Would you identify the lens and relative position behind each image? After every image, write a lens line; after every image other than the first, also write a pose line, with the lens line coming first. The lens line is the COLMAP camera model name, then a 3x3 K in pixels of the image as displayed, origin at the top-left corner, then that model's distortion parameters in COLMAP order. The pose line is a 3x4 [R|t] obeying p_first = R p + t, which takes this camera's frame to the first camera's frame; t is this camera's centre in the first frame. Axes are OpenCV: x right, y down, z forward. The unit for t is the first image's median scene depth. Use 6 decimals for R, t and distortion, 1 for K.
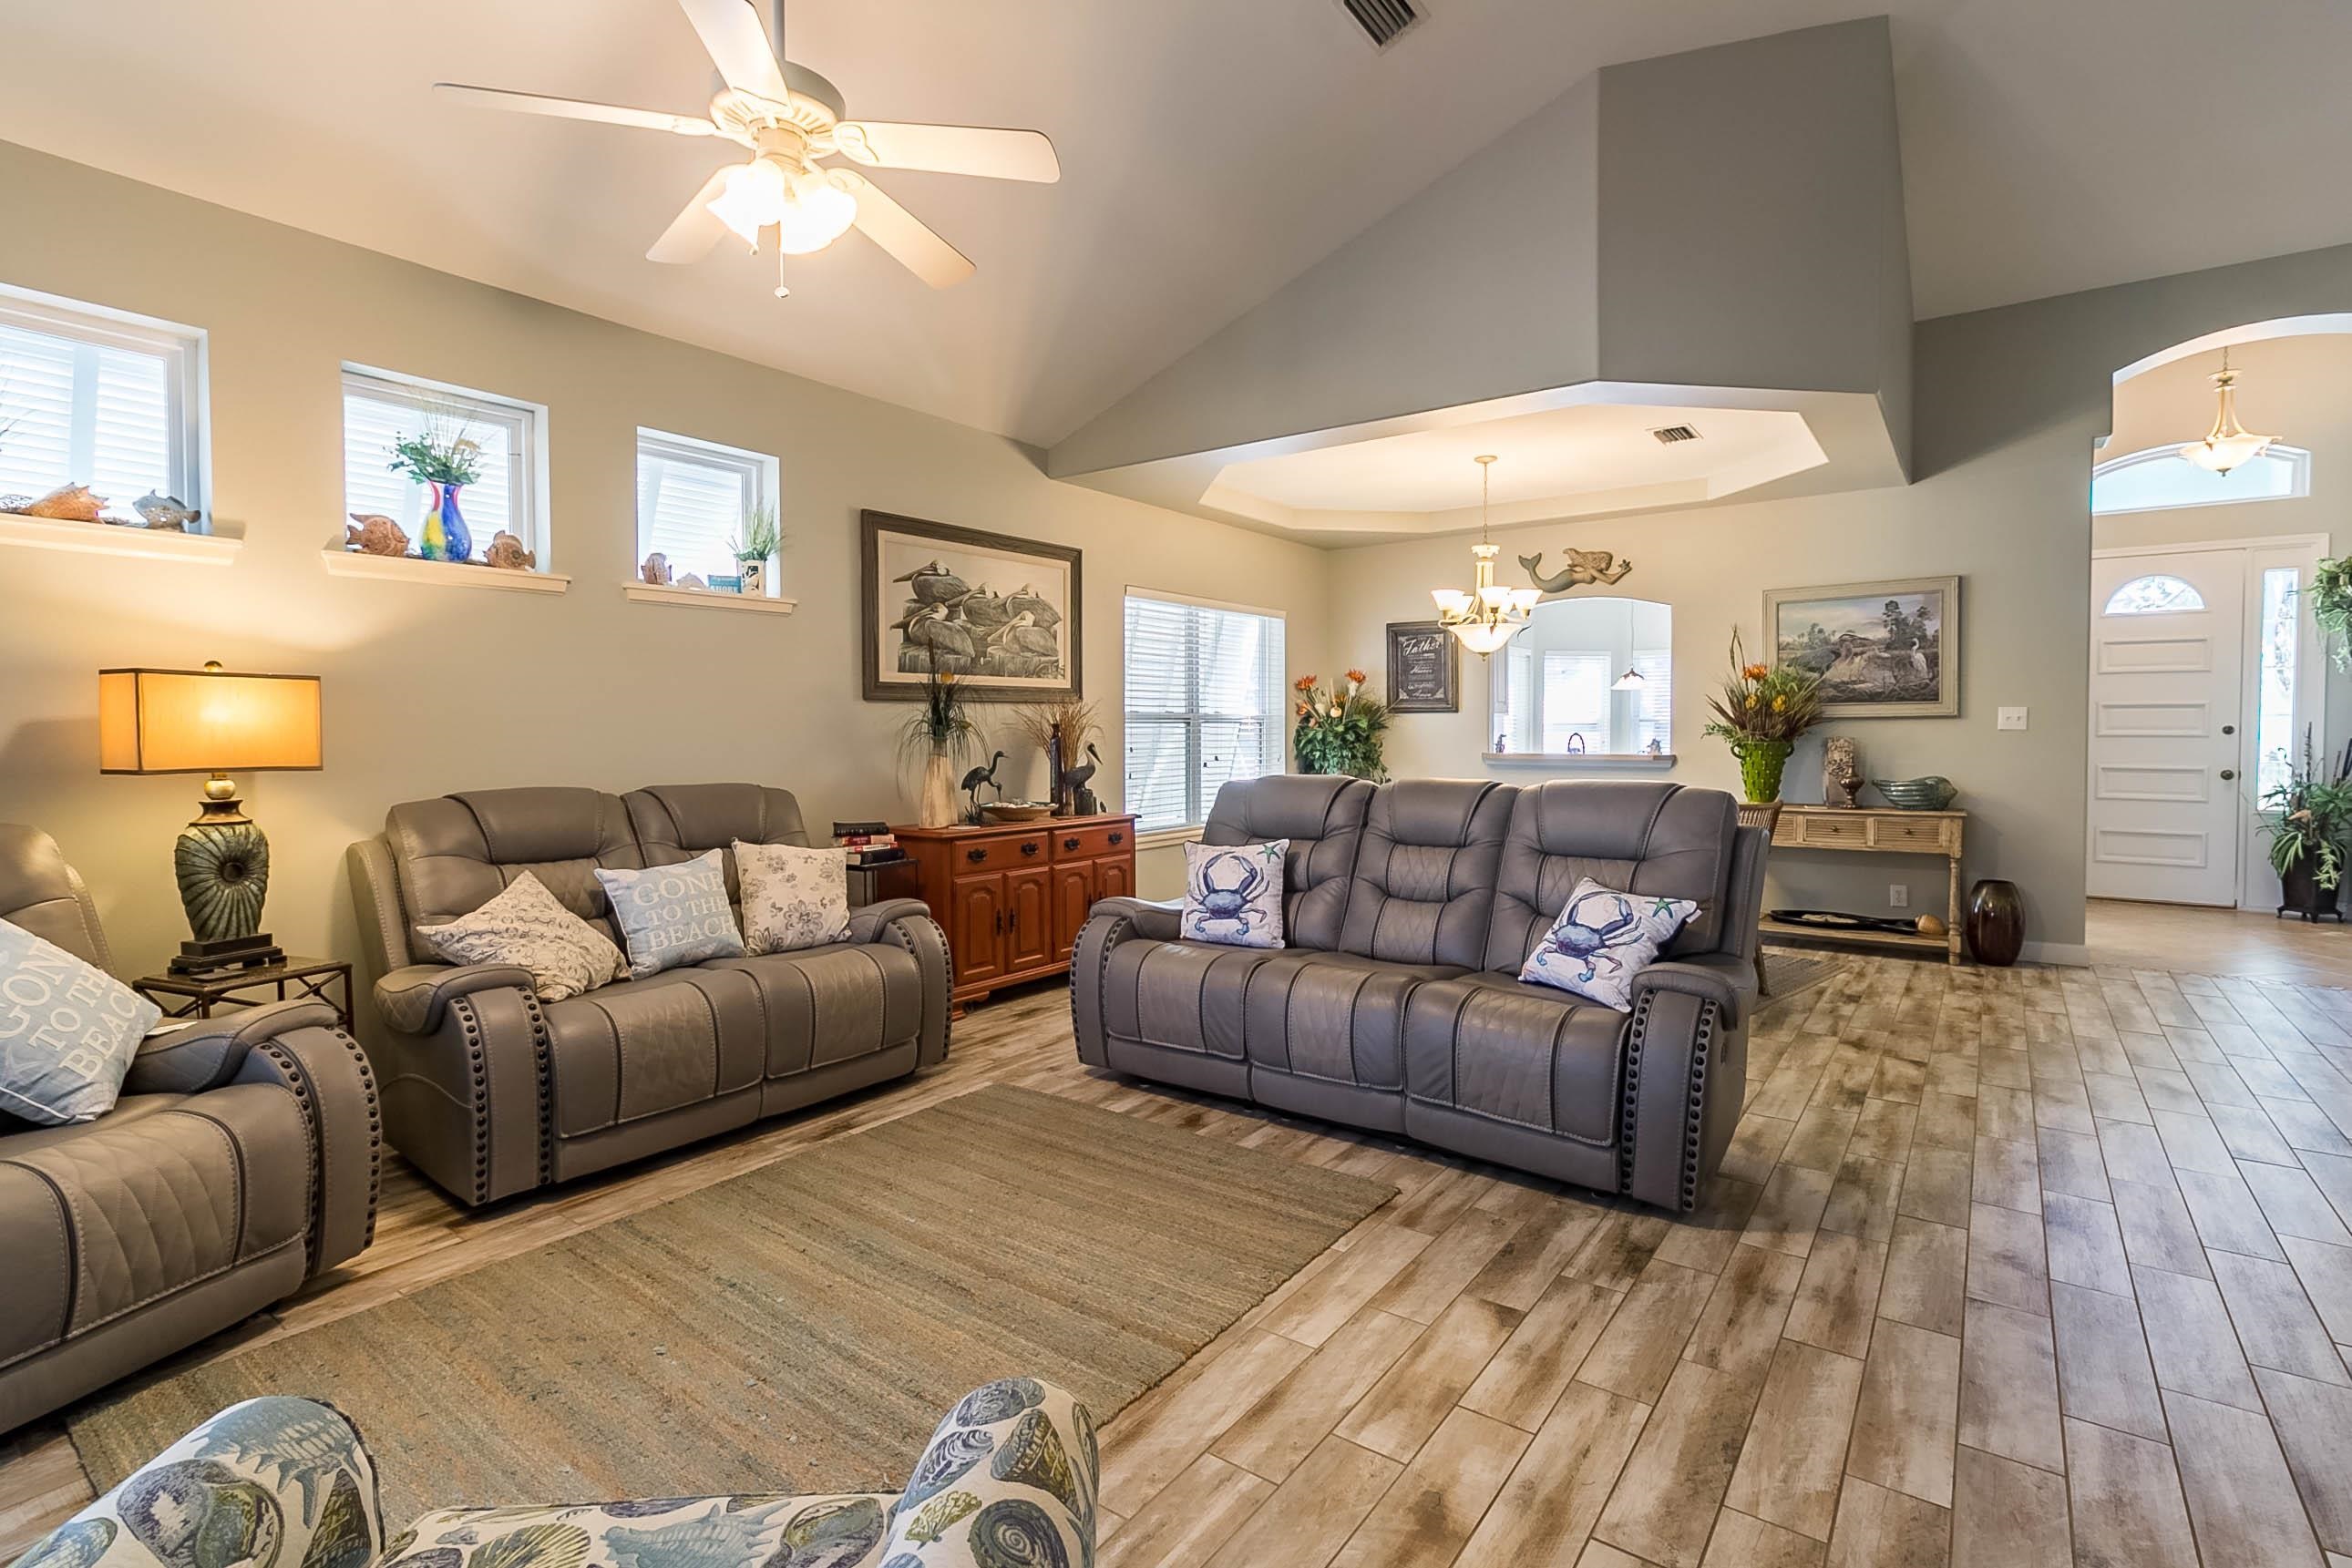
lens RADIAL K [[1106.0, 0, 1188.4], [0, 1106.0, 760.5], [0, 0, 1]] dist [0.002591, -0.005121]
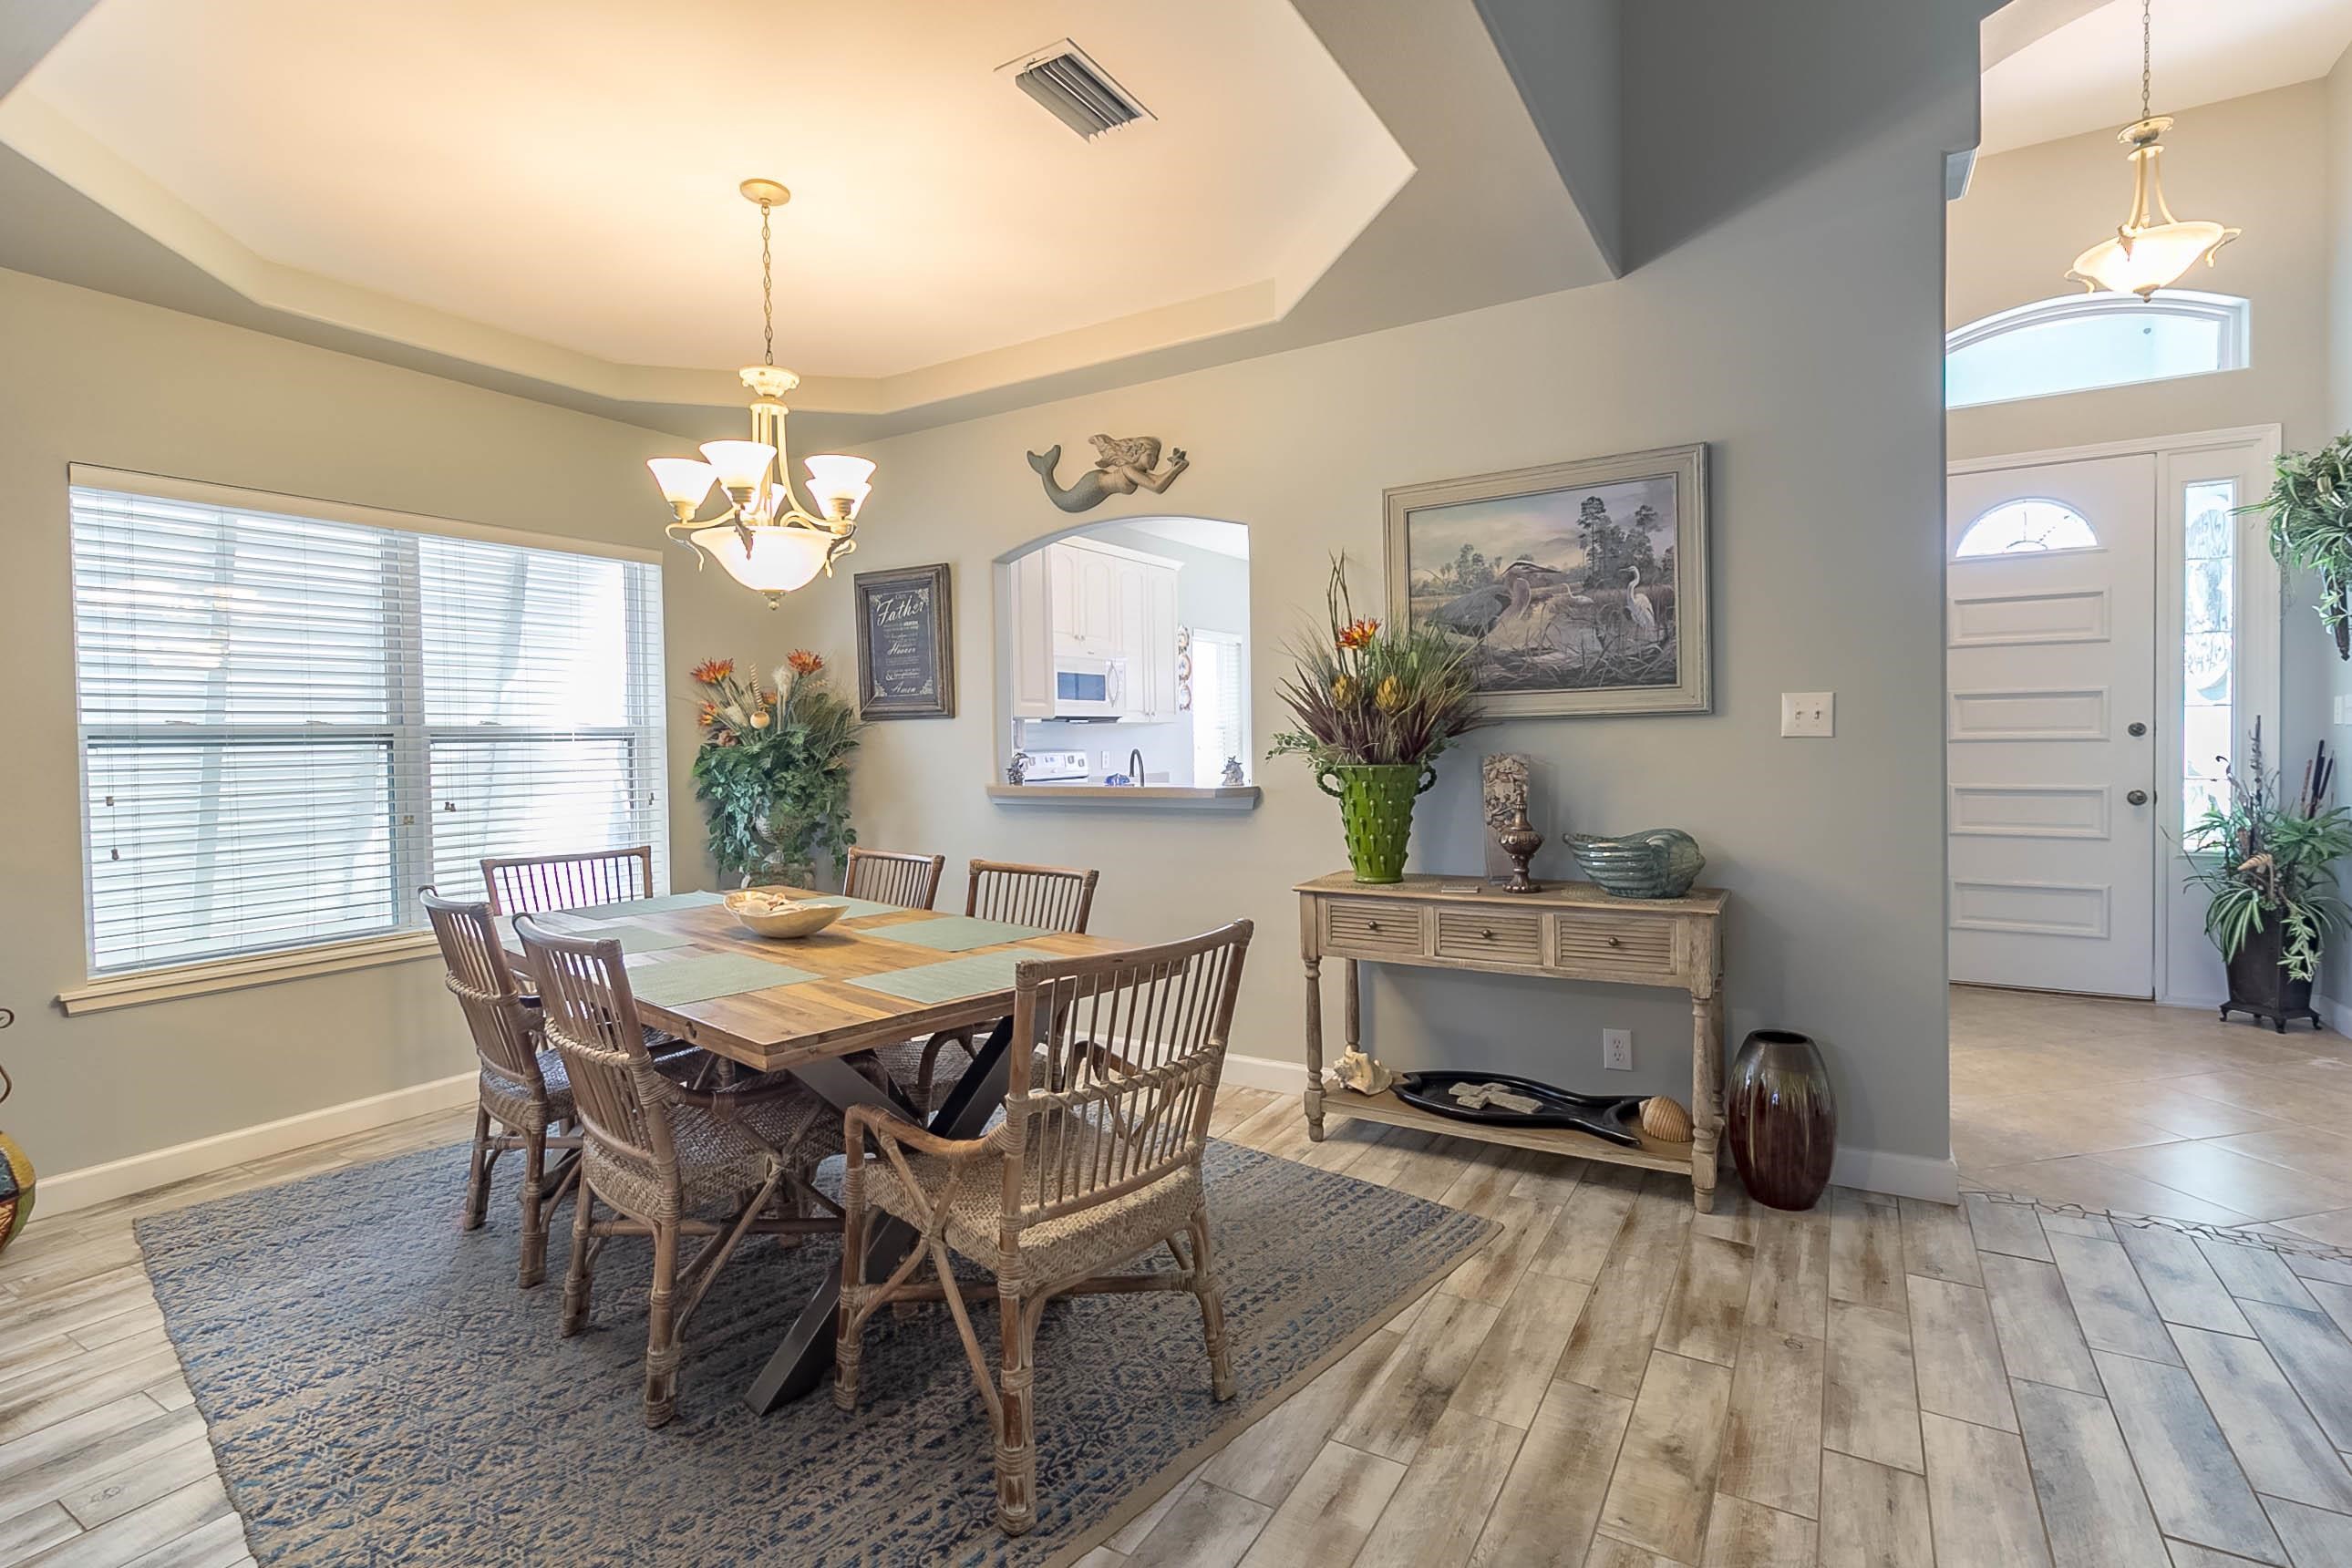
lens RADIAL K [[1106.1, 0, 1179.6], [0, 1106.1, 762.5], [0, 0, 1]] dist [0.002591, -0.005121]
pose [[0.995971, -0.016171, 0.088206, 0.385901], [0.016965, 0.999822, -0.008270, -0.015477], [-0.088056, 0.009733, 0.996068, 0.484193]]
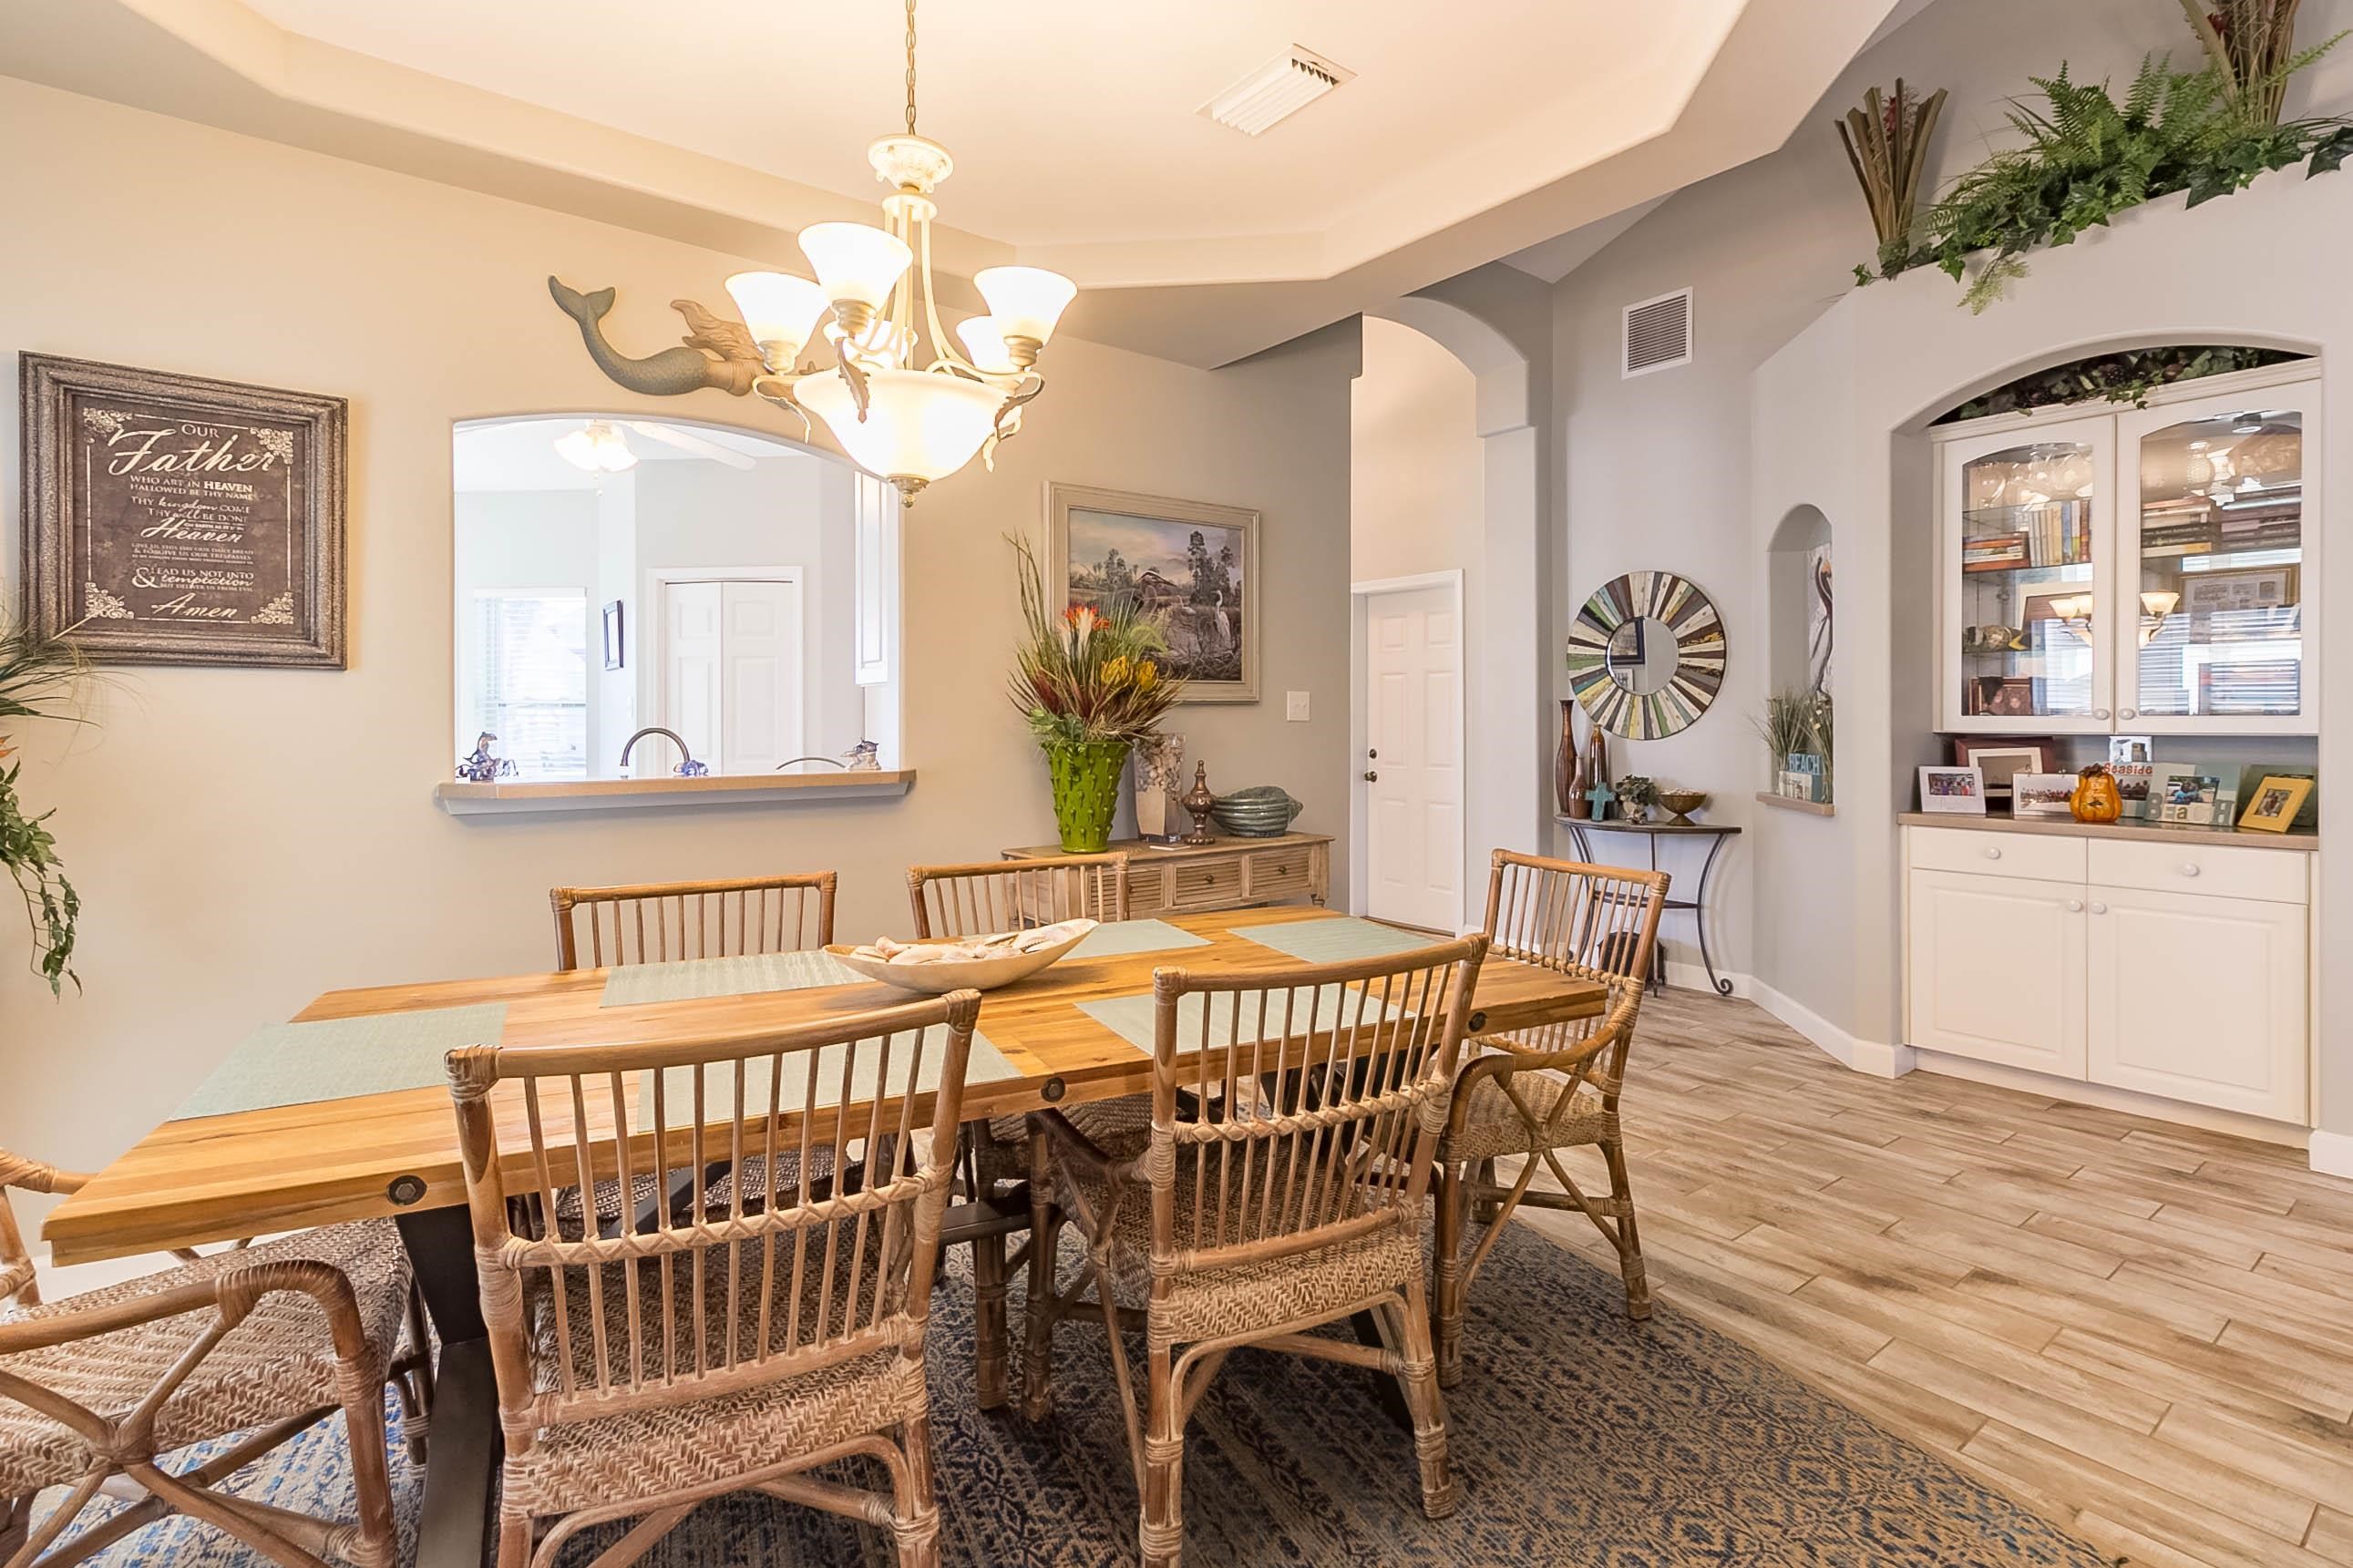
lens RADIAL K [[1106.4, 0, 1219.5], [0, 1106.4, 711.5], [0, 0, 1]] dist [0.002591, -0.005121]
pose [[0.267715, 0.009252, 0.963454, -0.016433], [0.028761, 0.999432, -0.017589, -0.021109], [-0.963069, 0.032419, 0.267297, 0.801274]]
